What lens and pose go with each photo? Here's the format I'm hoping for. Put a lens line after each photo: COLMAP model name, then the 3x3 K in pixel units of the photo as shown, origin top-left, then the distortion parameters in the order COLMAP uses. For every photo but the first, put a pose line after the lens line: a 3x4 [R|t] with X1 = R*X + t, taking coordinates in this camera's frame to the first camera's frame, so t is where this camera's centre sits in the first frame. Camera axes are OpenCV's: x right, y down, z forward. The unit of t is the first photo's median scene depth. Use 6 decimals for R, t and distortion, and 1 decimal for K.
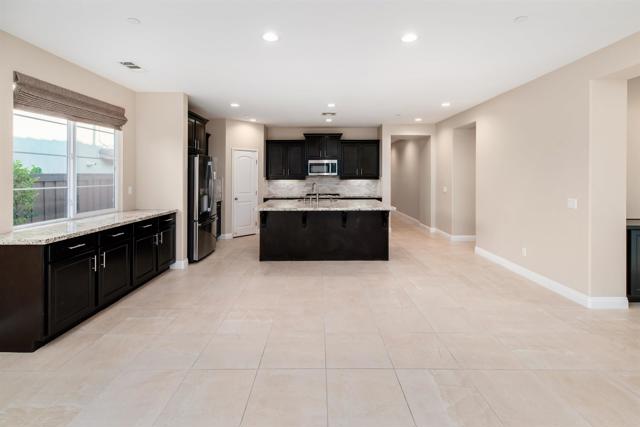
lens RADIAL K [[292.0, 0, 317.9], [0, 292.0, 177.3], [0, 0, 1]] dist [0.002581, 0.000493]
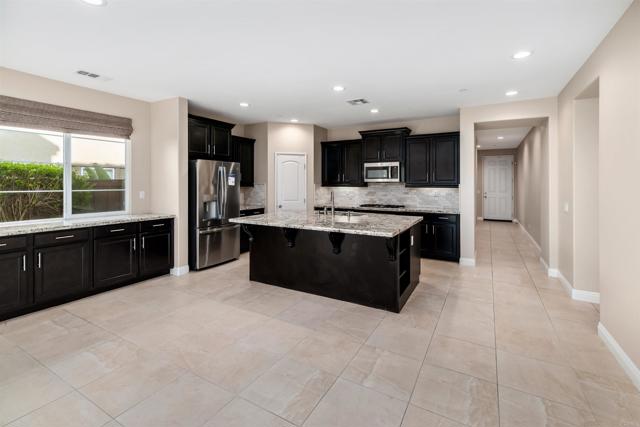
lens RADIAL K [[288.5, 0, 322.1], [0, 288.5, 184.7], [0, 0, 1]] dist [0.001121, 0.000039]
pose [[0.871515, 0.006771, -0.490322, 0.299069], [-0.006063, 0.999977, 0.003032, -0.000093], [0.490331, 0.000330, 0.871536, 0.265018]]
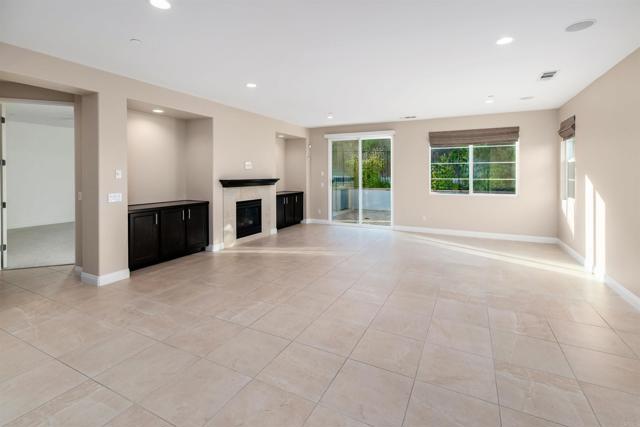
lens RADIAL K [[293.9, 0, 323.8], [0, 293.9, 174.0], [0, 0, 1]] dist [0.000243, 0.000053]
pose [[-0.897174, 0.004289, 0.441657, -0.191908], [0.004476, 0.999990, -0.000618, 0.000398], [-0.441656, 0.001422, -0.897184, 0.637499]]
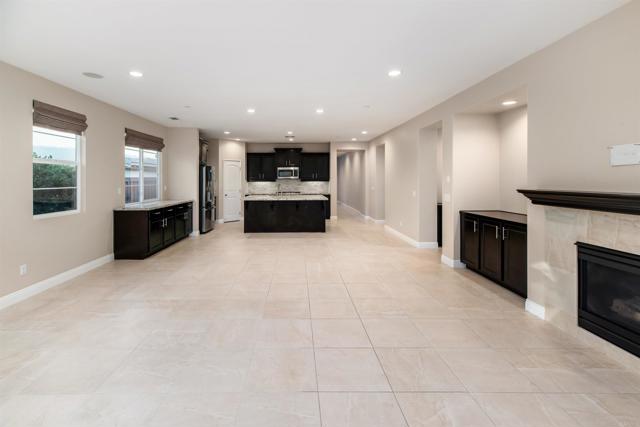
lens RADIAL K [[287.7, 0, 297.2], [0, 287.7, 180.5], [0, 0, 1]] dist [0.000179, -0.000020]
pose [[0.999979, -0.001088, 0.006345, 0.058260], [0.001071, 0.999996, 0.002614, -0.000011], [-0.006348, -0.002607, 0.999976, -0.410797]]
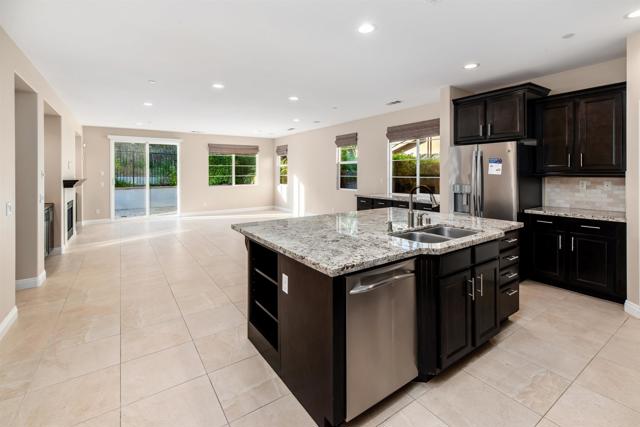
lens RADIAL K [[295.6, 0, 326.0], [0, 295.6, 172.6], [0, 0, 1]] dist [-0.000321, 0.000031]
pose [[-0.819736, 0.009297, -0.572666, 0.312055], [0.007608, 0.999957, 0.005344, -0.003664], [0.572691, 0.000024, -0.819772, 1.103126]]
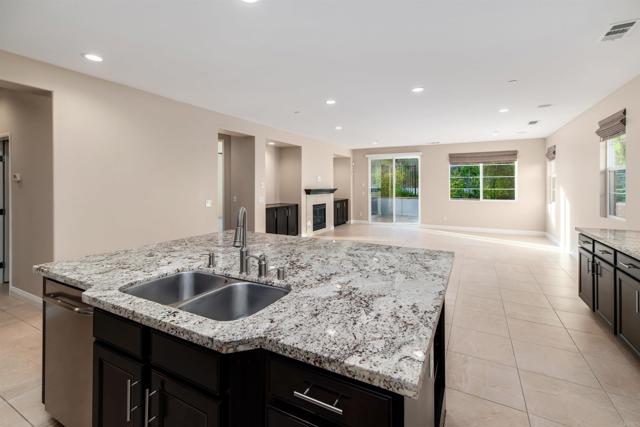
lens RADIAL K [[288.5, 0, 322.1], [0, 288.5, 184.7], [0, 0, 1]] dist [0.001121, 0.000039]
pose [[-0.884625, 0.004039, 0.466286, -0.170971], [0.003638, 0.999992, -0.001760, -0.000525], [-0.466289, 0.000140, -0.884632, 1.028939]]
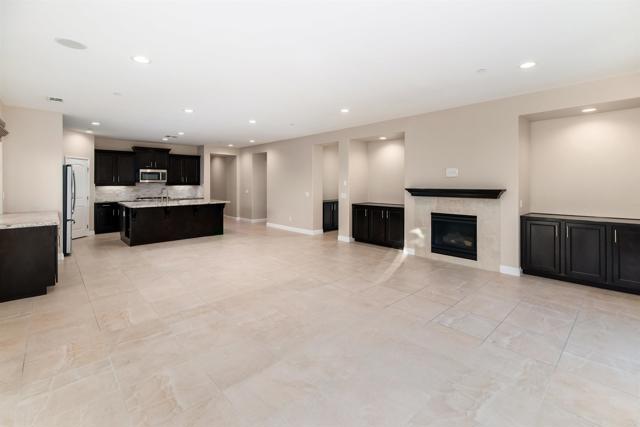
lens RADIAL K [[288.5, 0, 322.1], [0, 288.5, 184.7], [0, 0, 1]] dist [0.001121, 0.000039]
pose [[0.724088, -0.003435, 0.689699, -0.346737], [0.001149, 0.999992, 0.003775, 0.000708], [-0.689706, -0.001941, 0.724087, -0.406693]]
